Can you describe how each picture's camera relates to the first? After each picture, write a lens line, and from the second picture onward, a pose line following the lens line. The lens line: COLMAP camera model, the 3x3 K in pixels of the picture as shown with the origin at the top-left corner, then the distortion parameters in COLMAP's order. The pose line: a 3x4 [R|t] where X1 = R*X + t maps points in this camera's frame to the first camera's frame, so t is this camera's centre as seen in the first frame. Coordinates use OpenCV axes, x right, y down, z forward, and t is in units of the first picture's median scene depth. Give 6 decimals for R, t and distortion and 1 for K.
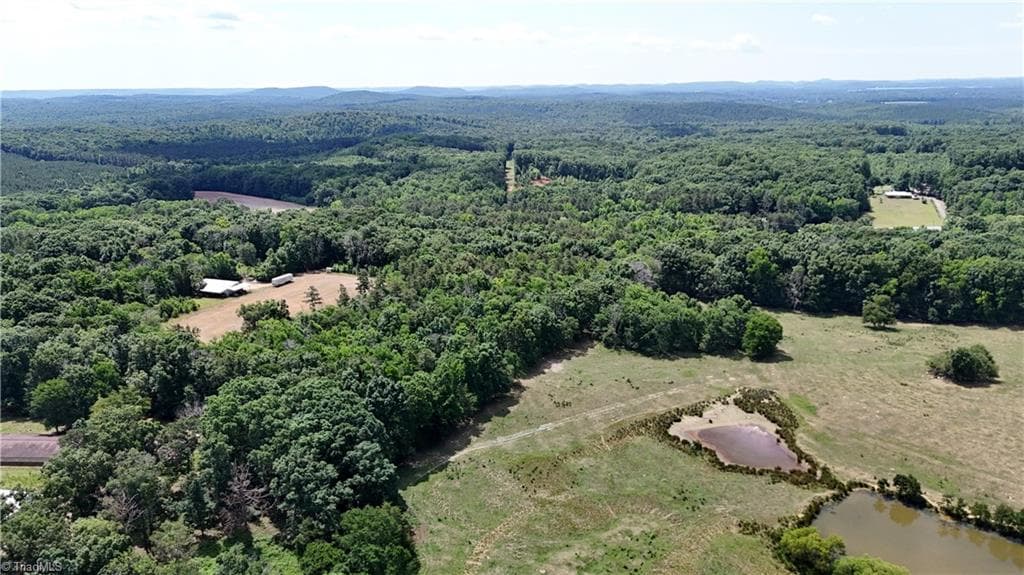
lens RADIAL K [[751.8, 0, 509.9], [0, 751.8, 291.9], [0, 0, 1]] dist [0.065871, -0.064555]
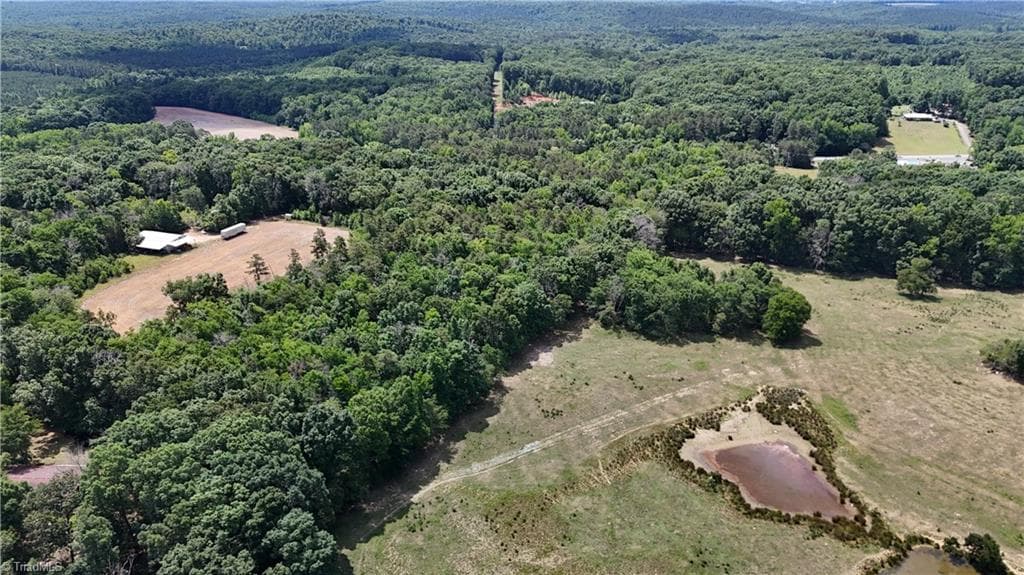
lens RADIAL K [[751.8, 0, 511.0], [0, 751.8, 288.0], [0, 0, 1]] dist [0.065871, -0.064555]
pose [[0.999907, -0.002172, 0.013442, 0.009713], [0.000600, 0.993271, 0.115812, -0.059666], [-0.013603, -0.115793, 0.993180, 0.134335]]
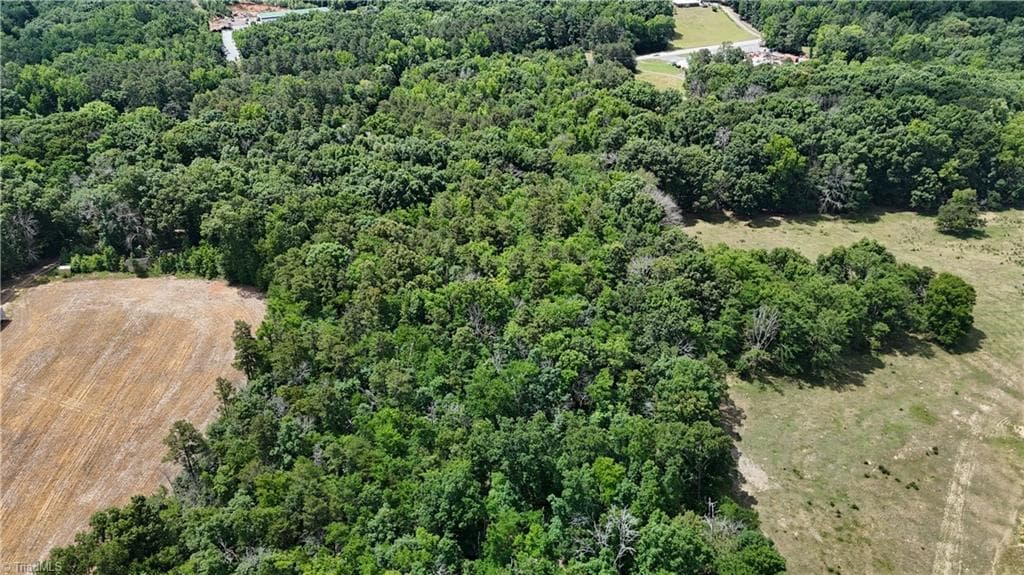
lens RADIAL K [[751.8, 0, 507.9], [0, 751.8, 285.0], [0, 0, 1]] dist [0.065871, -0.064555]
pose [[0.890467, -0.223093, 0.396609, -0.218664], [0.119406, 0.955589, 0.269430, -0.153243], [-0.439103, -0.192561, 0.877559, 0.490195]]
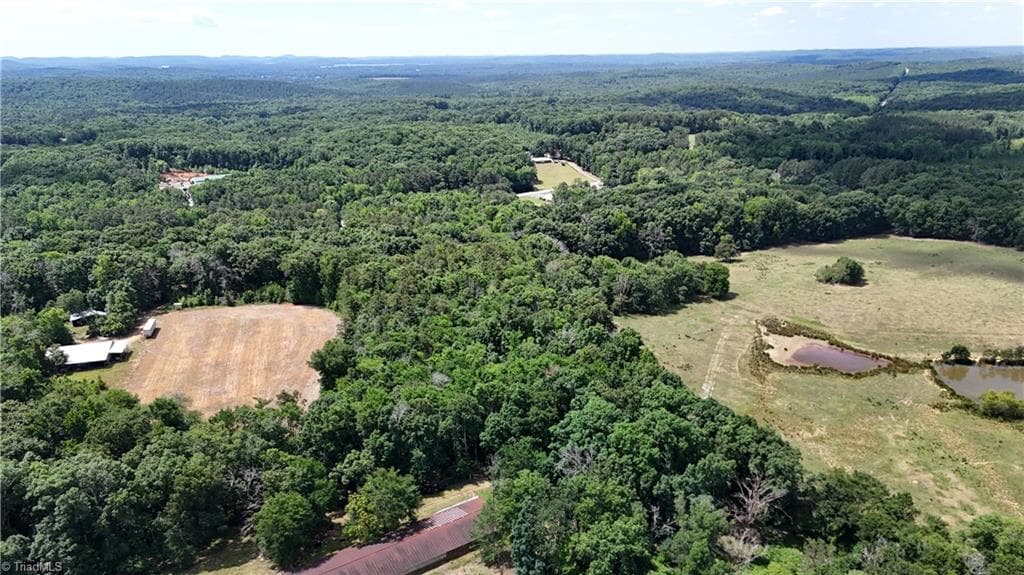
lens RADIAL K [[751.8, 0, 512.4], [0, 751.8, 295.8], [0, 0, 1]] dist [0.065871, -0.064555]
pose [[0.783315, -0.185327, 0.593357, -0.531835], [0.164640, 0.982289, 0.089457, -0.064739], [-0.599426, 0.027617, 0.799953, 0.192493]]
